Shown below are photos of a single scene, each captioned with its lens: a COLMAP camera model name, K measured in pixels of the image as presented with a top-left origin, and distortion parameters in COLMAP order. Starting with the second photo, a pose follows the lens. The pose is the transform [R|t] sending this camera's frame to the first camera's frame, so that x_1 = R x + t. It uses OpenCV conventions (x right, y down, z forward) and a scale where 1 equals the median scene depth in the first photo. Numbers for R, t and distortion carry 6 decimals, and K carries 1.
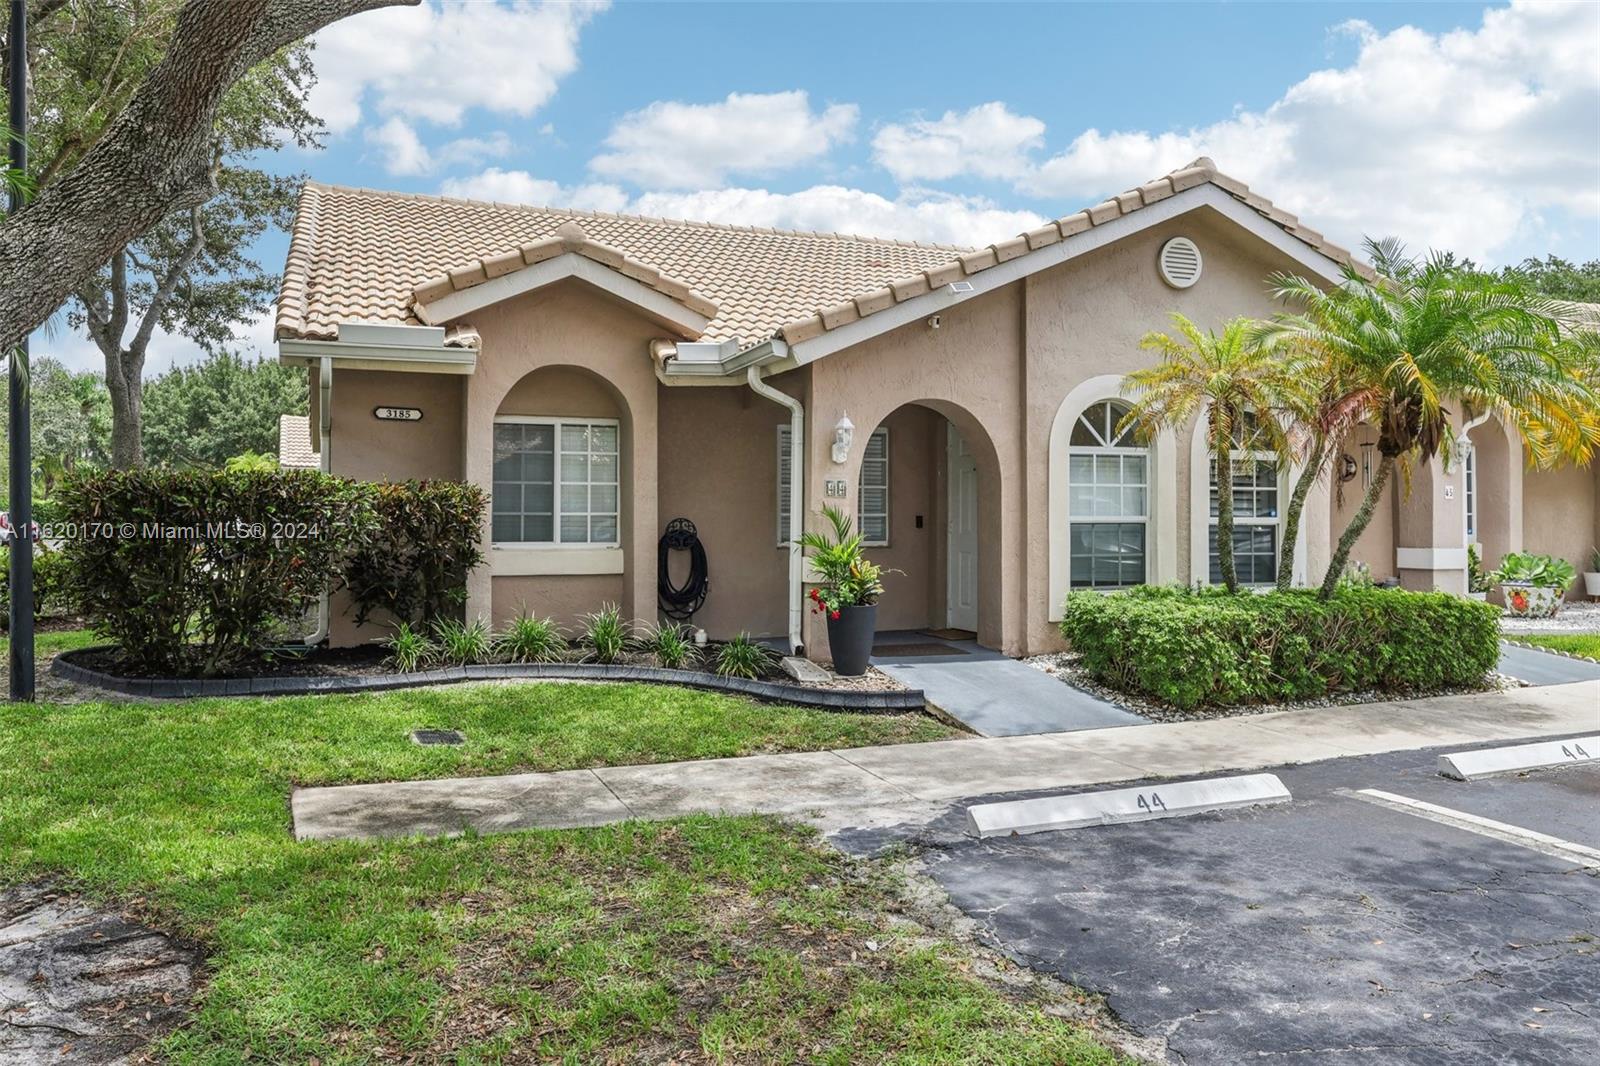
lens RADIAL K [[1171.4, 0, 798.0], [0, 1171.4, 523.2], [0, 0, 1]] dist [0.000006, -0.002503]
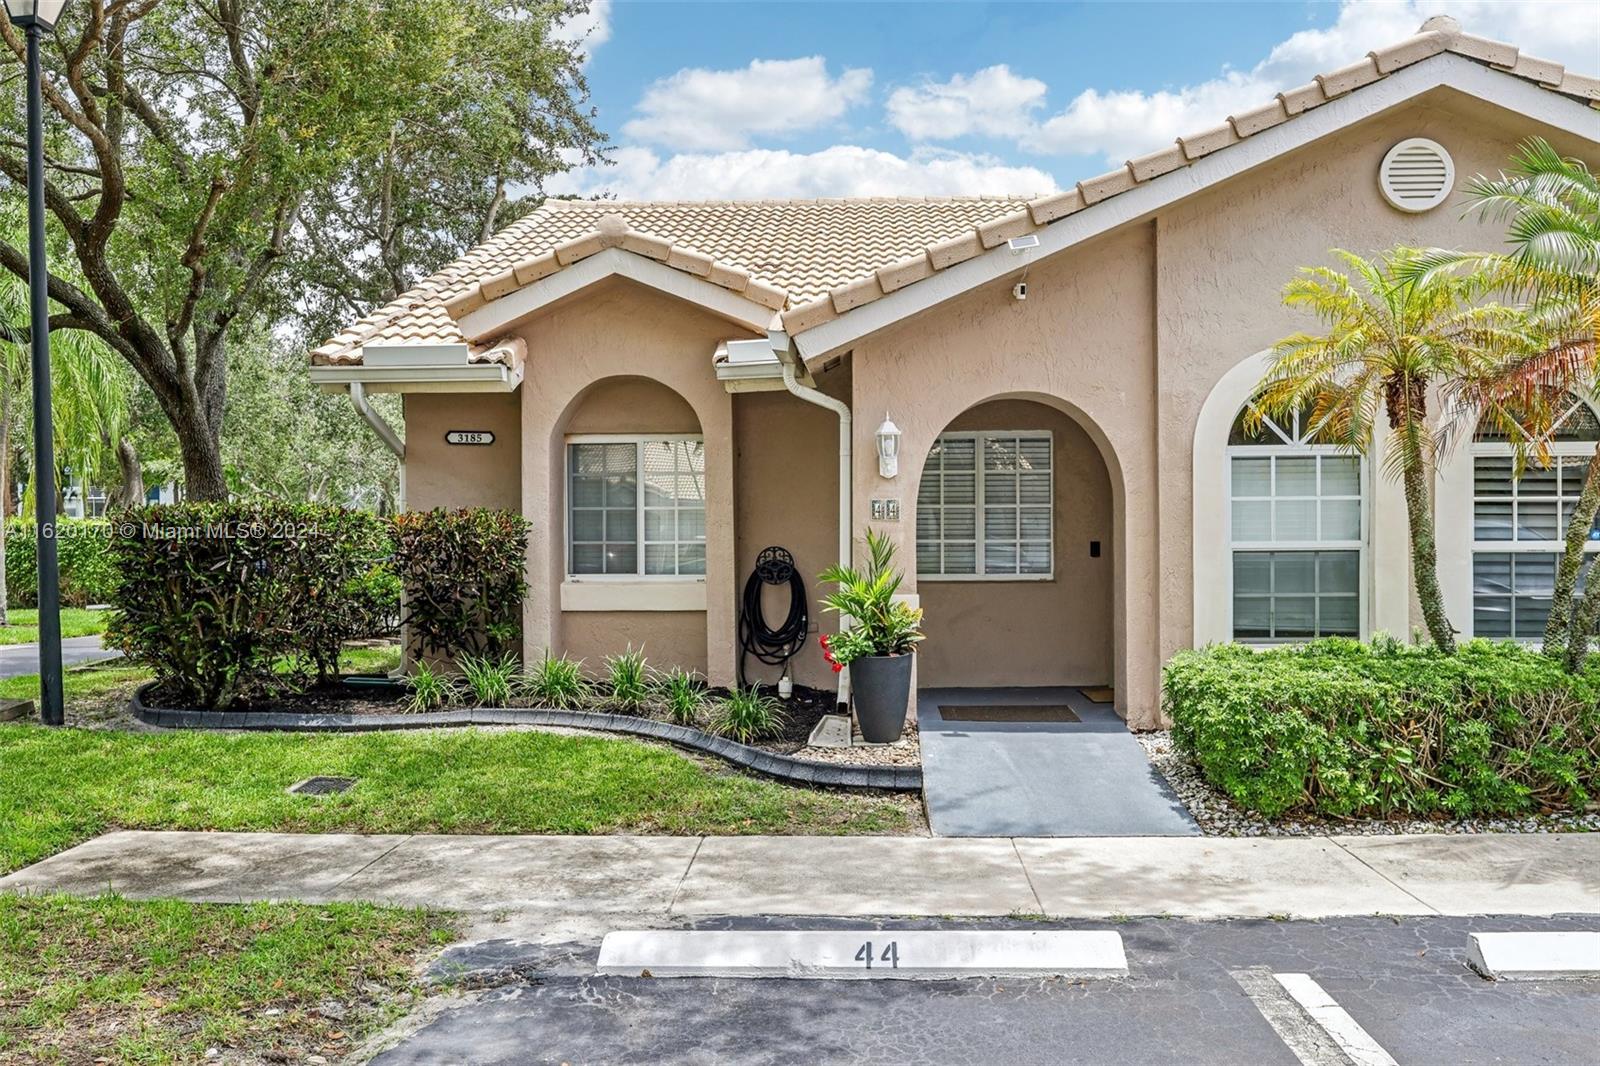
lens RADIAL K [[1287.4, 0, 807.6], [0, 1287.4, 578.4], [0, 0, 1]] dist [-0.002594, -0.001132]
pose [[0.912987, 0.005048, -0.407957, 0.346566], [0.005146, 0.999701, 0.023887, -0.003819], [0.407956, -0.023908, 0.912689, 0.169343]]
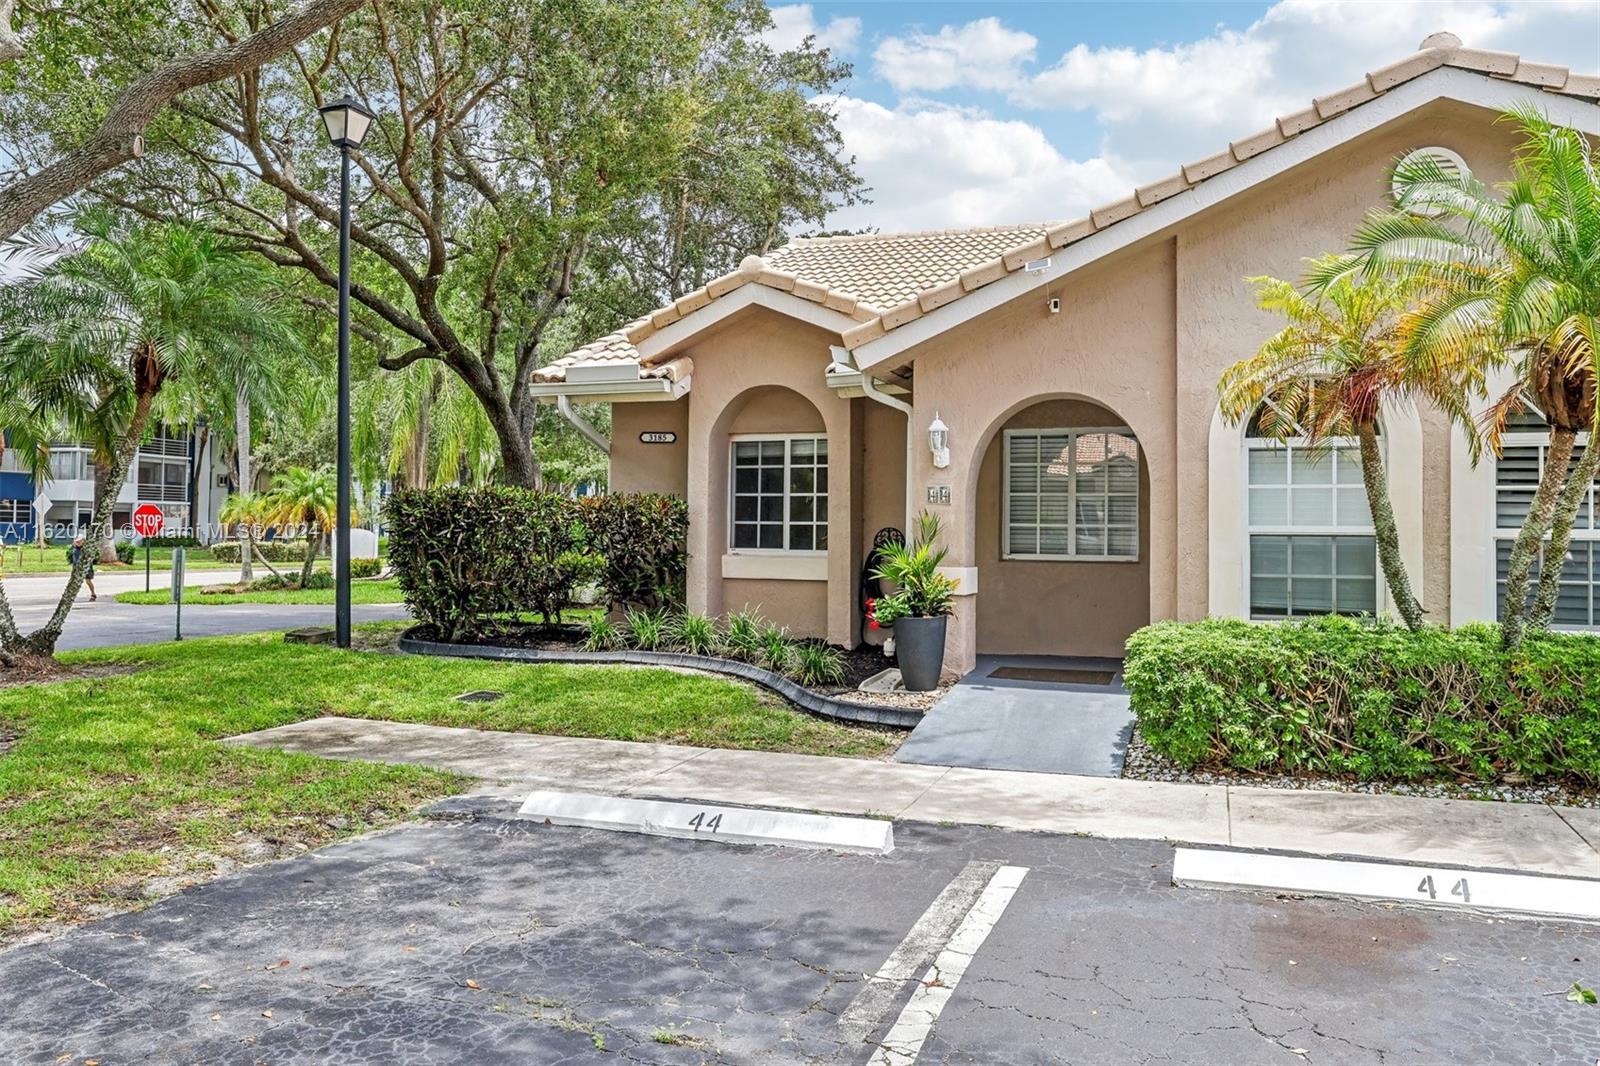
lens RADIAL K [[1190.7, 0, 799.6], [0, 1190.7, 531.5], [0, 0, 1]] dist [0.001880, -0.008974]
pose [[0.750334, 0.004871, -0.661040, 0.587378], [-0.013333, 0.999881, -0.007766, 0.009100], [0.660924, 0.014641, 0.750310, 0.203883]]
